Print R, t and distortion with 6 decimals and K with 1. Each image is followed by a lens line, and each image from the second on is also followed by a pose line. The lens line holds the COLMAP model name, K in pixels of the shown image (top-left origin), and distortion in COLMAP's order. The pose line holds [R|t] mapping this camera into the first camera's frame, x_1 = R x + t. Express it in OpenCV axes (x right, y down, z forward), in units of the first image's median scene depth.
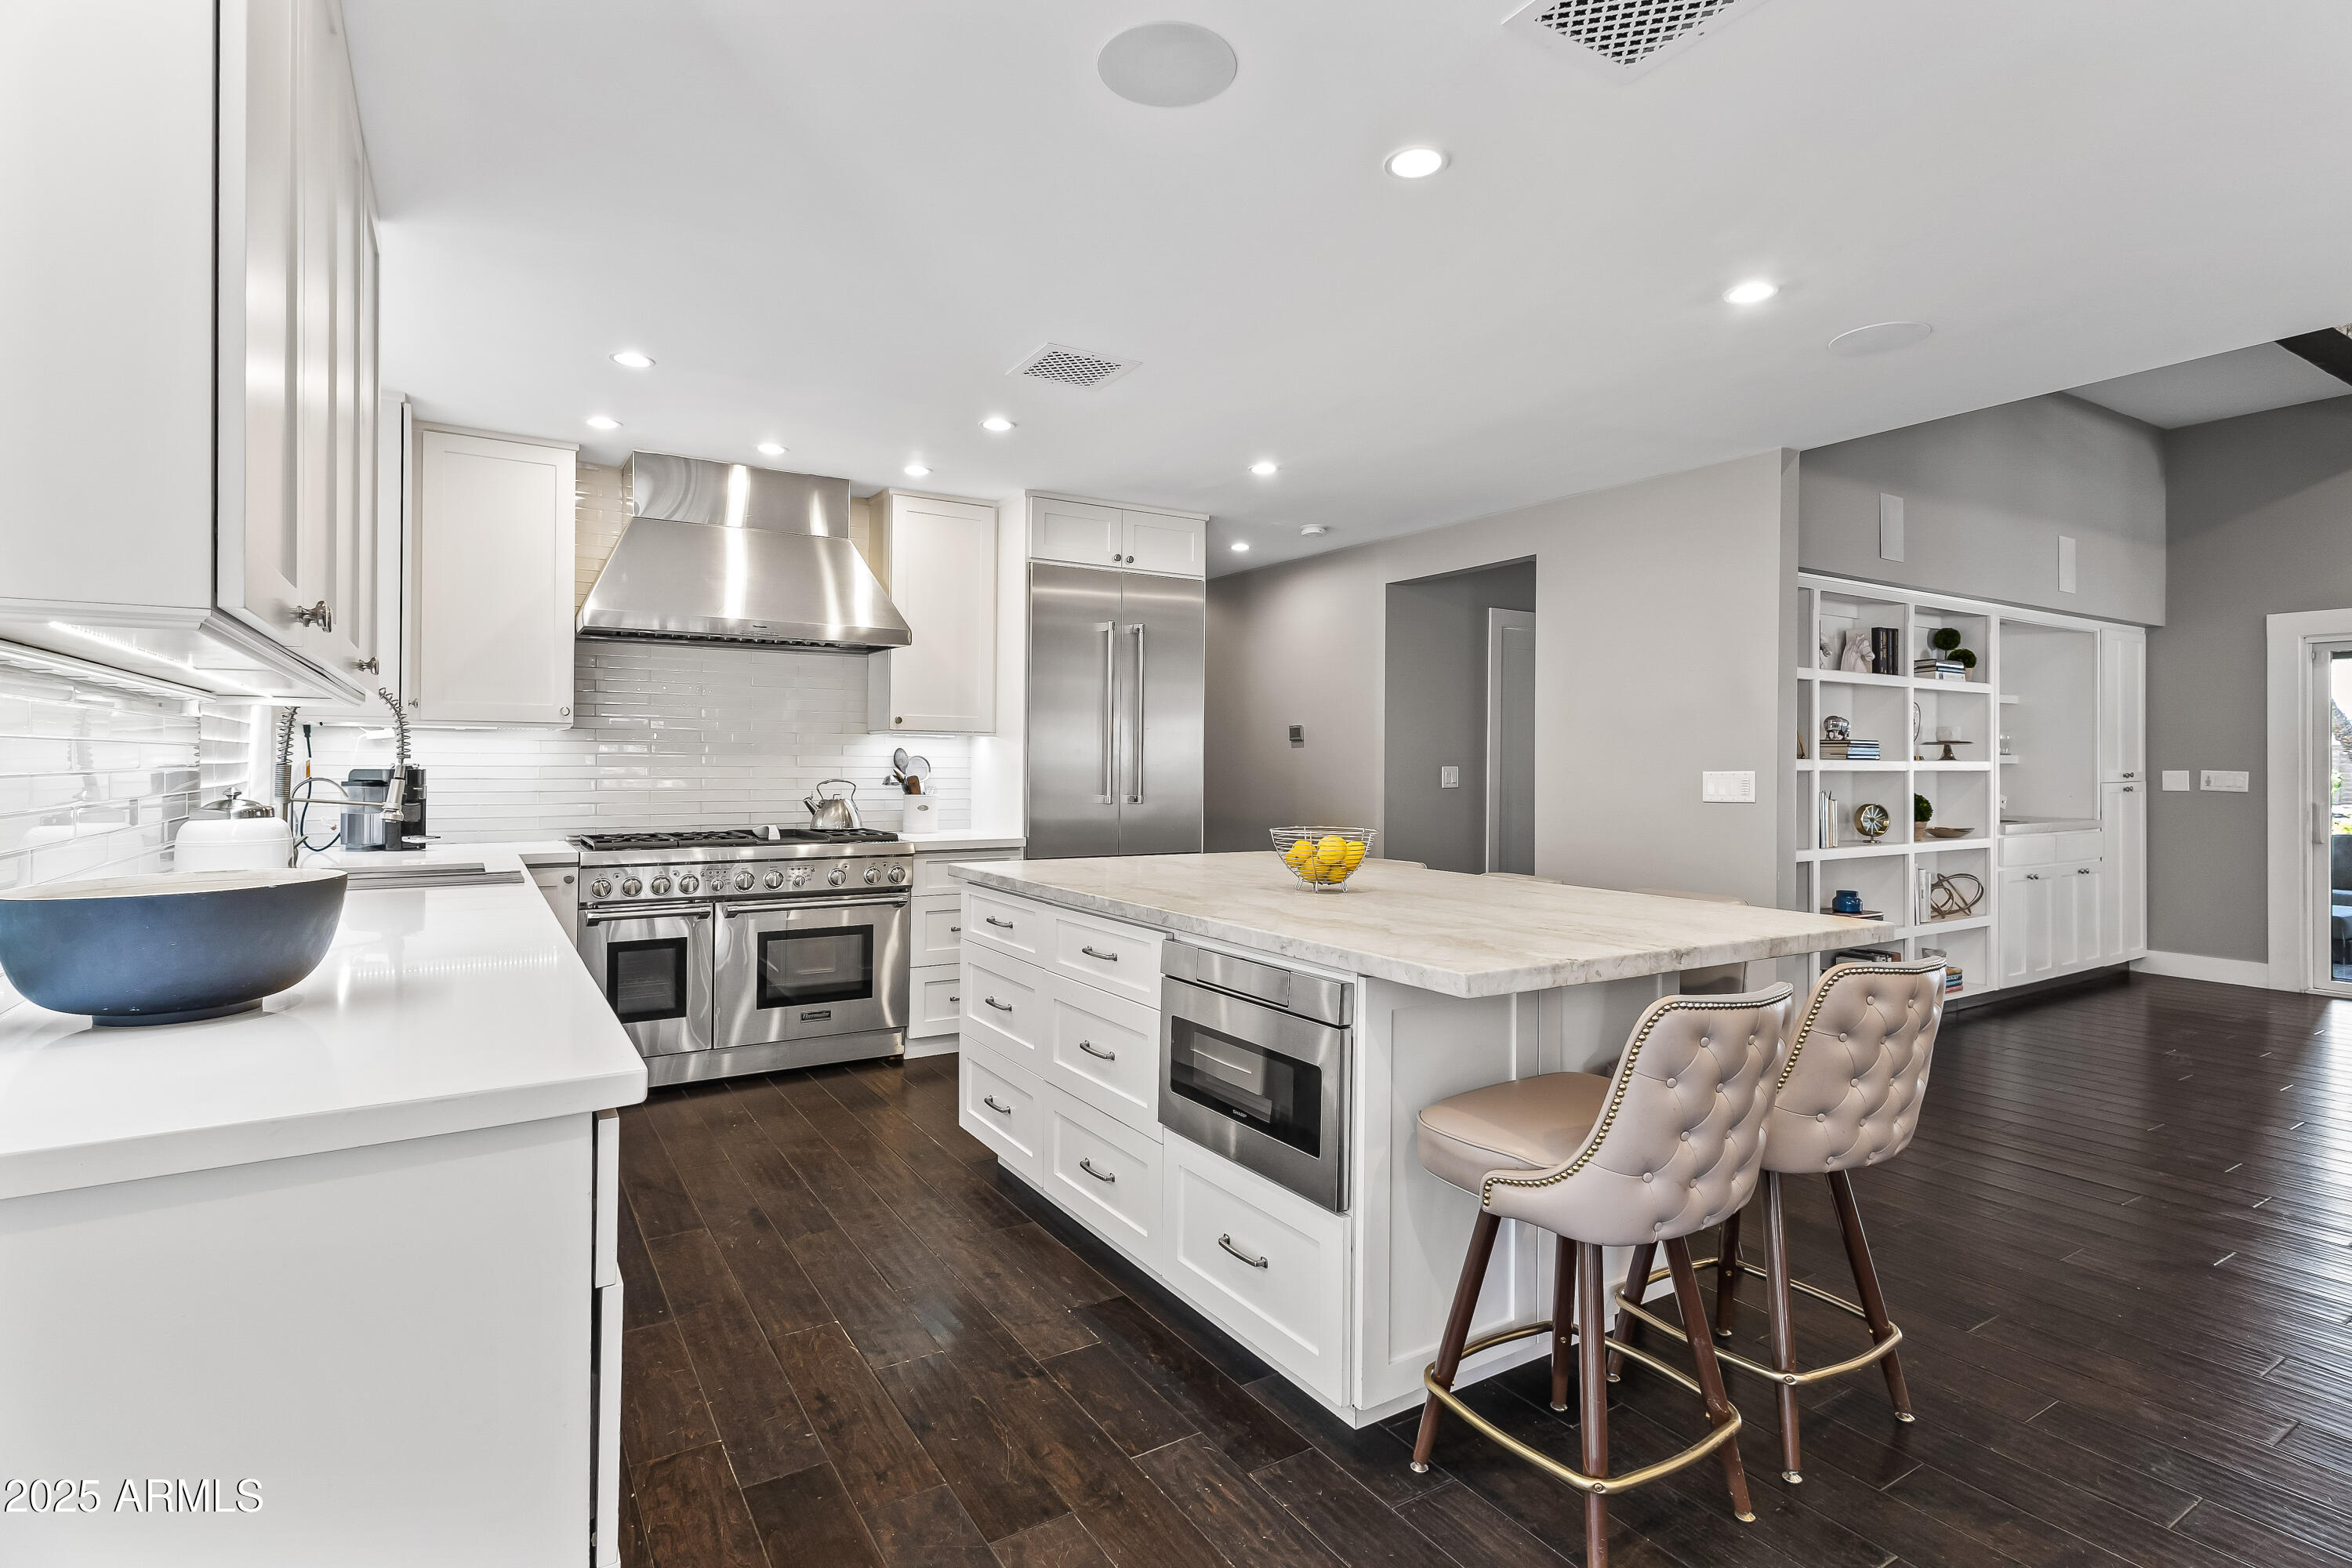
lens RADIAL K [[1126.2, 0, 1182.2], [0, 1126.2, 755.2], [0, 0, 1]] dist [0.007479, 0.000324]
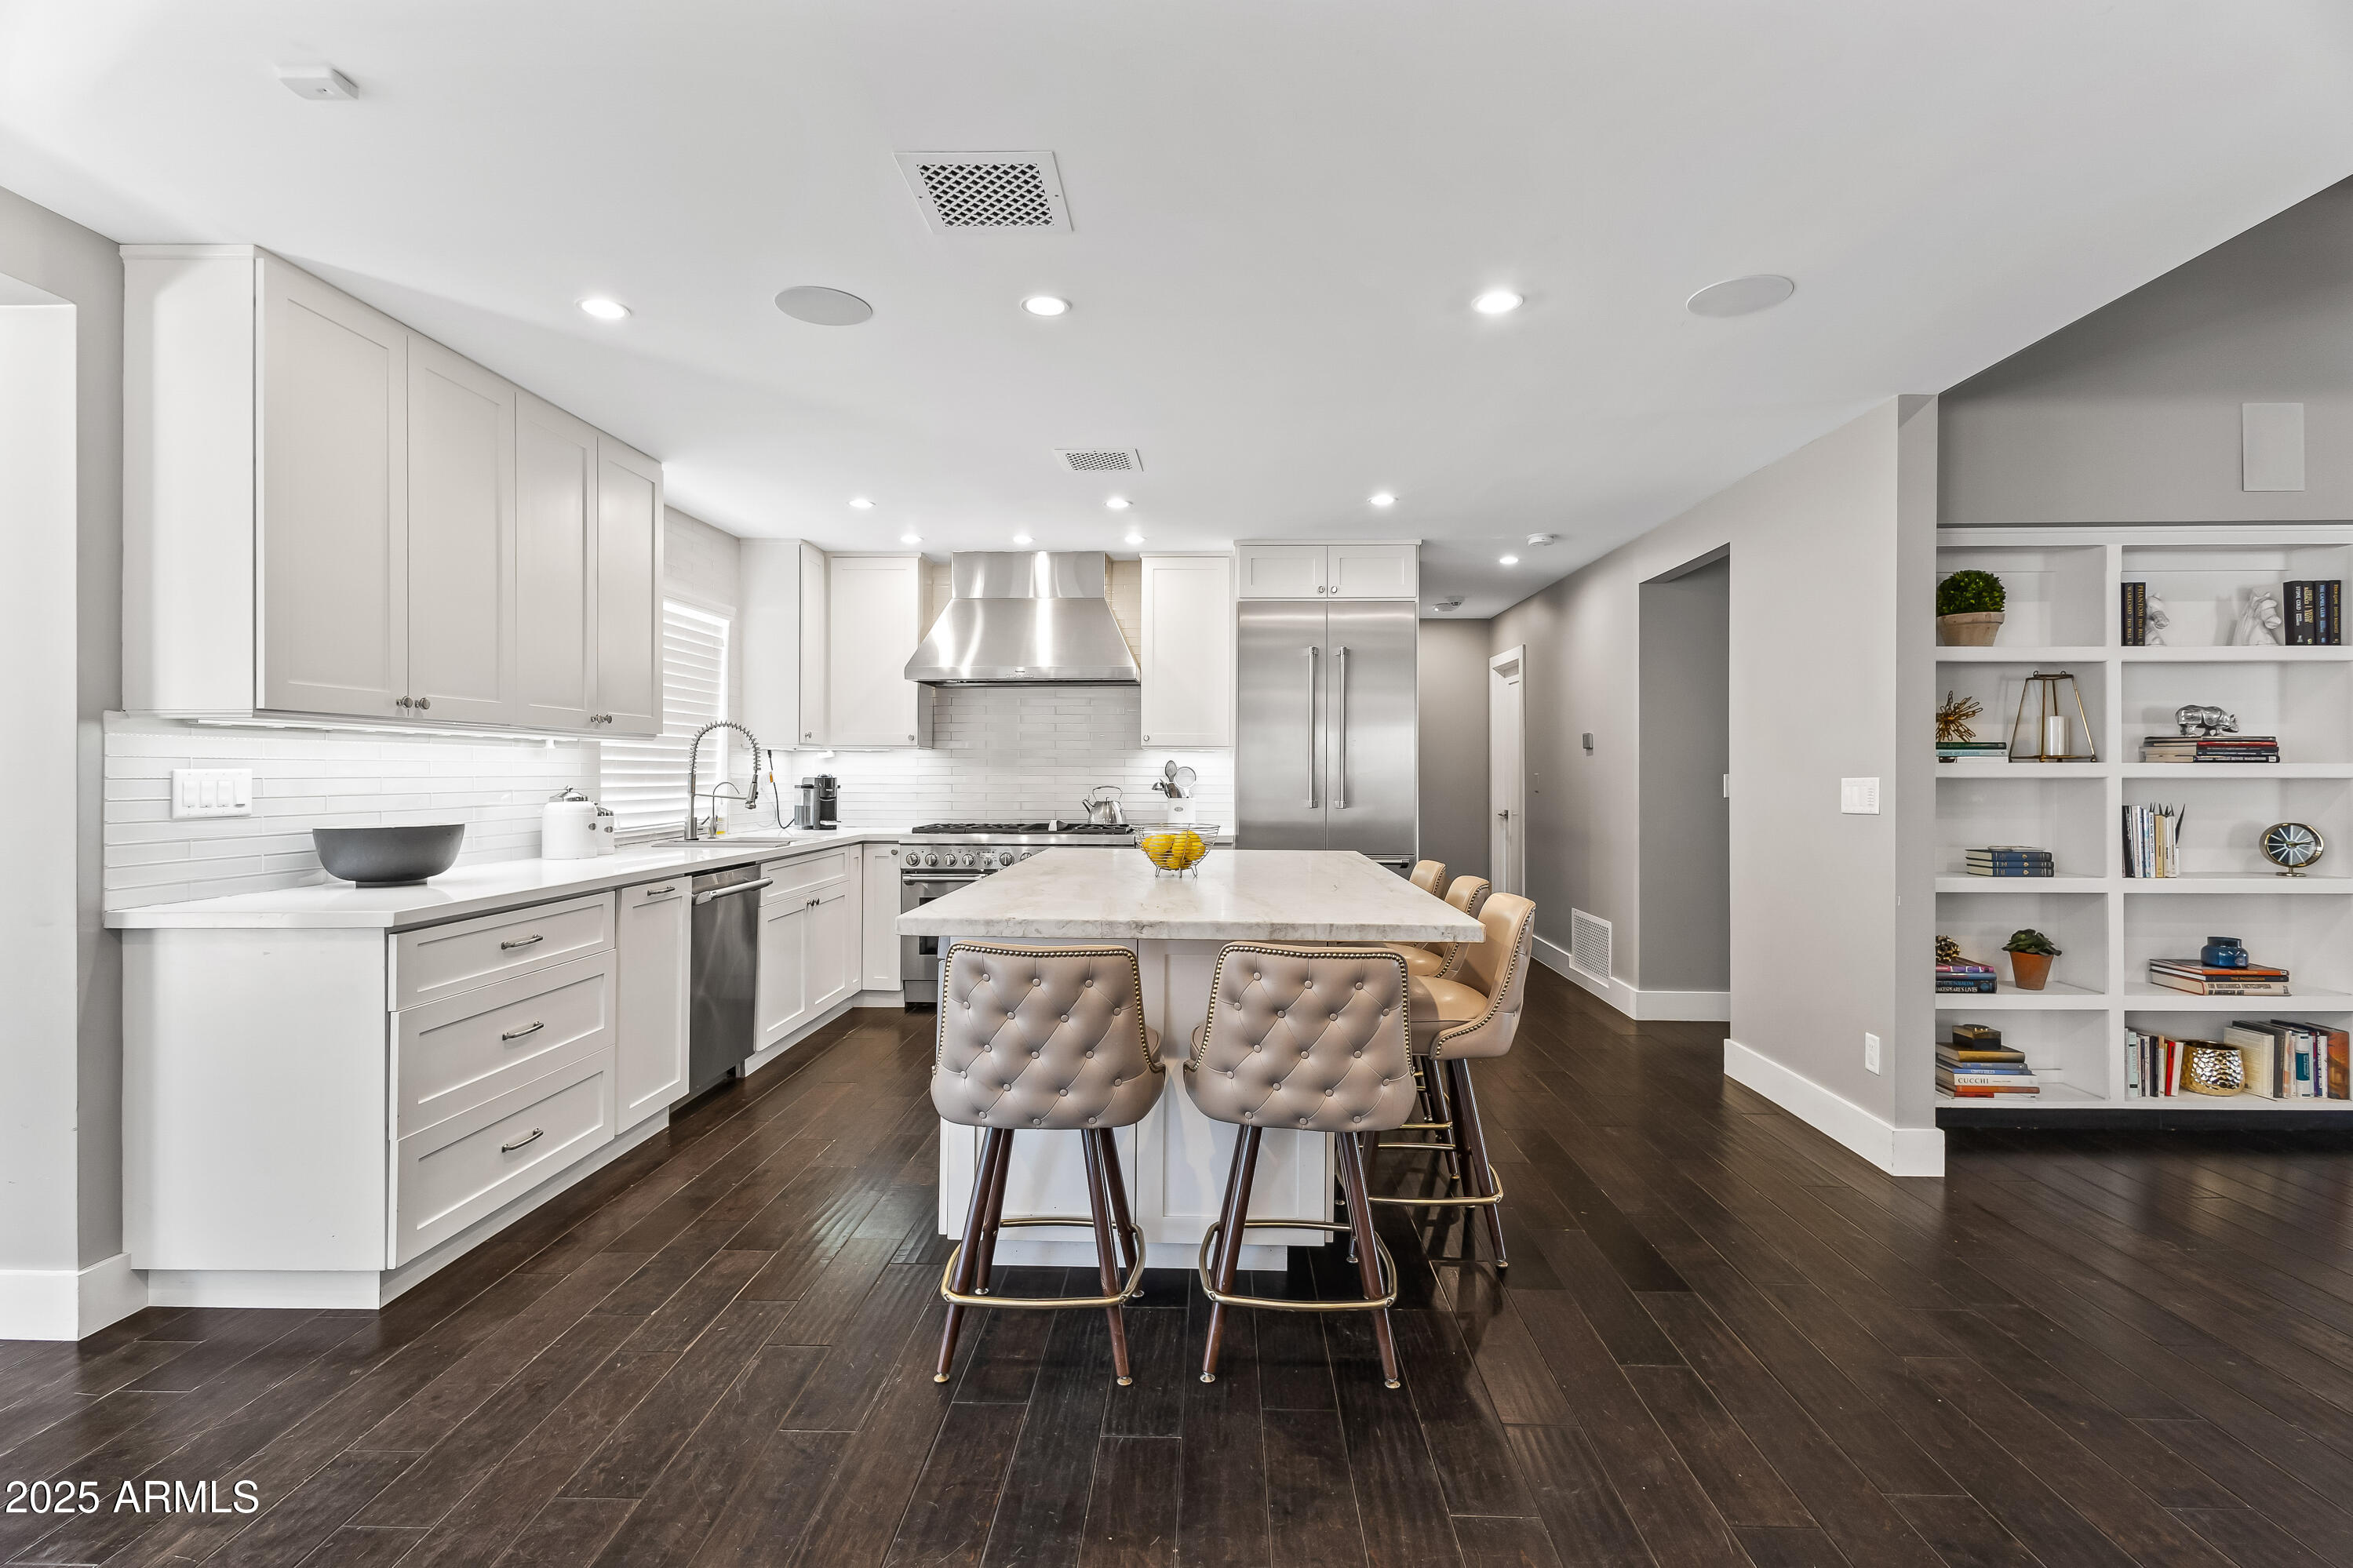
lens RADIAL K [[1107.4, 0, 1209.1], [0, 1107.4, 752.6], [0, 0, 1]] dist [0.003618, -0.000459]
pose [[0.837808, -0.013409, -0.545800, 0.577234], [0.007102, 0.999881, -0.013663, 0.003191], [0.545919, 0.007570, 0.837804, 0.018024]]
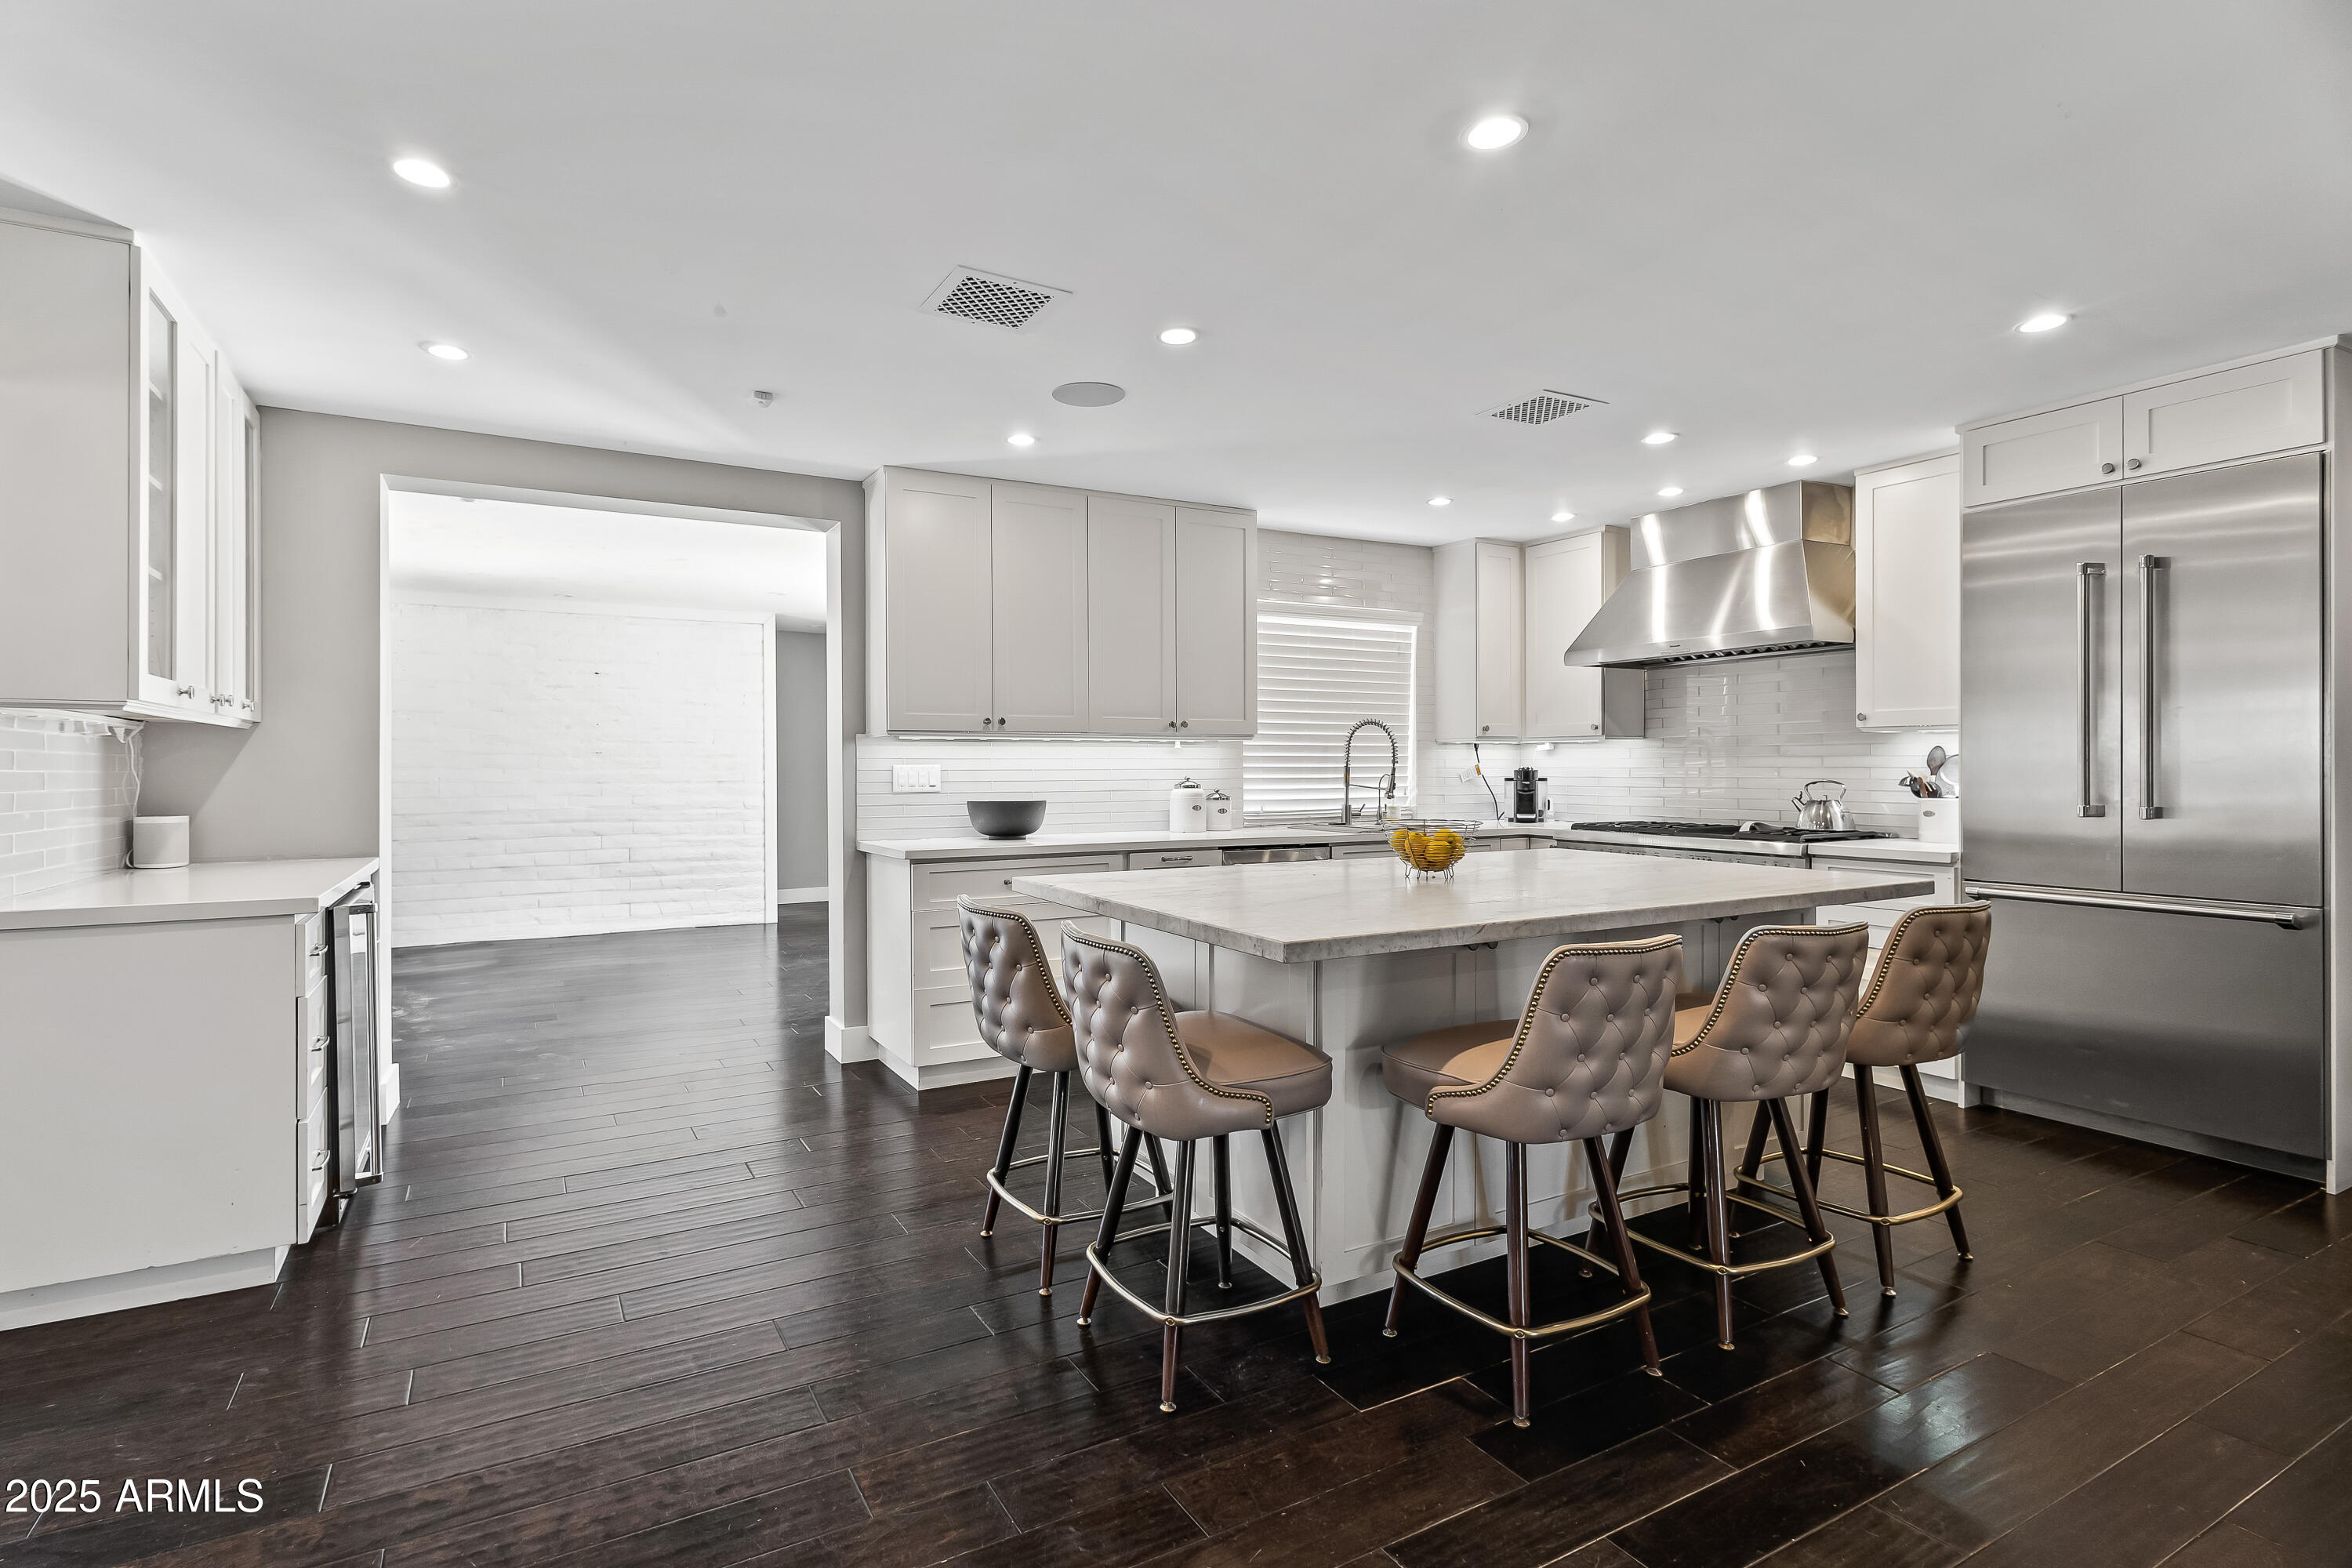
lens RADIAL K [[1184.7, 0, 1167.5], [0, 1184.7, 771.2], [0, 0, 1]] dist [0.003715, 0.000085]
pose [[-0.058783, -0.001690, -0.998269, 0.942785], [0.010777, 0.999939, -0.002327, 0.012231], [0.998213, -0.010895, -0.058761, 0.599072]]
